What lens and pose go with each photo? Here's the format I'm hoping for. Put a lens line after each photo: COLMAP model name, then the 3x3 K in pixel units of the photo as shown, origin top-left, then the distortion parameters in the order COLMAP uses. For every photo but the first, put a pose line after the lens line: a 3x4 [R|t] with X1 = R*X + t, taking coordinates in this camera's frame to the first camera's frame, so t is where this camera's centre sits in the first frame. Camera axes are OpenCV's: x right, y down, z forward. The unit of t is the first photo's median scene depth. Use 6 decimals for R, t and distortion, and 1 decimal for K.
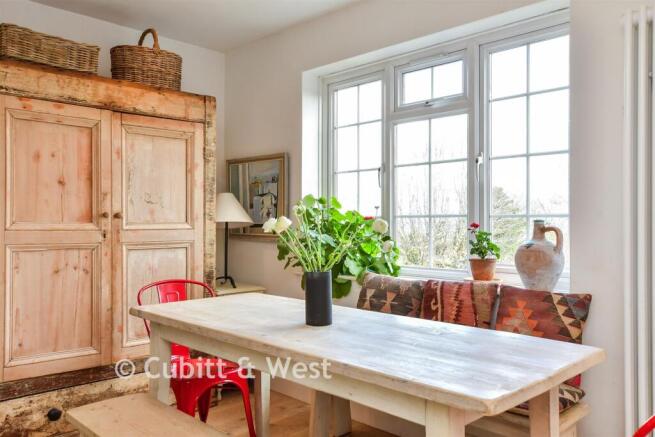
lens RADIAL K [[553.0, 0, 327.4], [0, 553.0, 219.1], [0, 0, 1]] dist [0.000400, 0.001868]
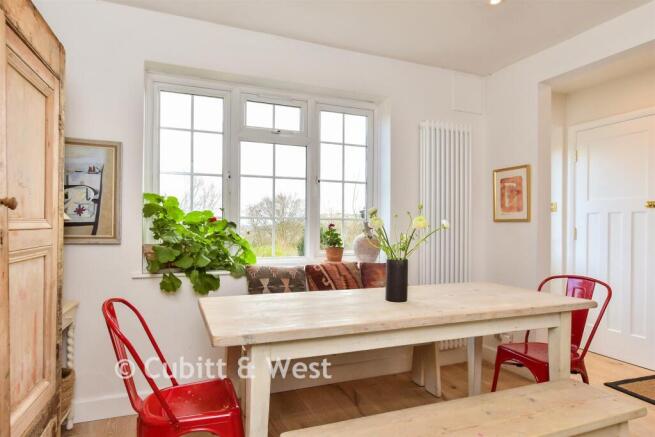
lens RADIAL K [[368.6, 0, 326.9], [0, 368.6, 221.3], [0, 0, 1]] dist [-0.000832, -0.000646]
pose [[0.398298, 0.013325, 0.917159, -0.567927], [-0.012678, 0.999879, -0.009021, 0.009050], [-0.917168, -0.008034, 0.398419, 0.537370]]
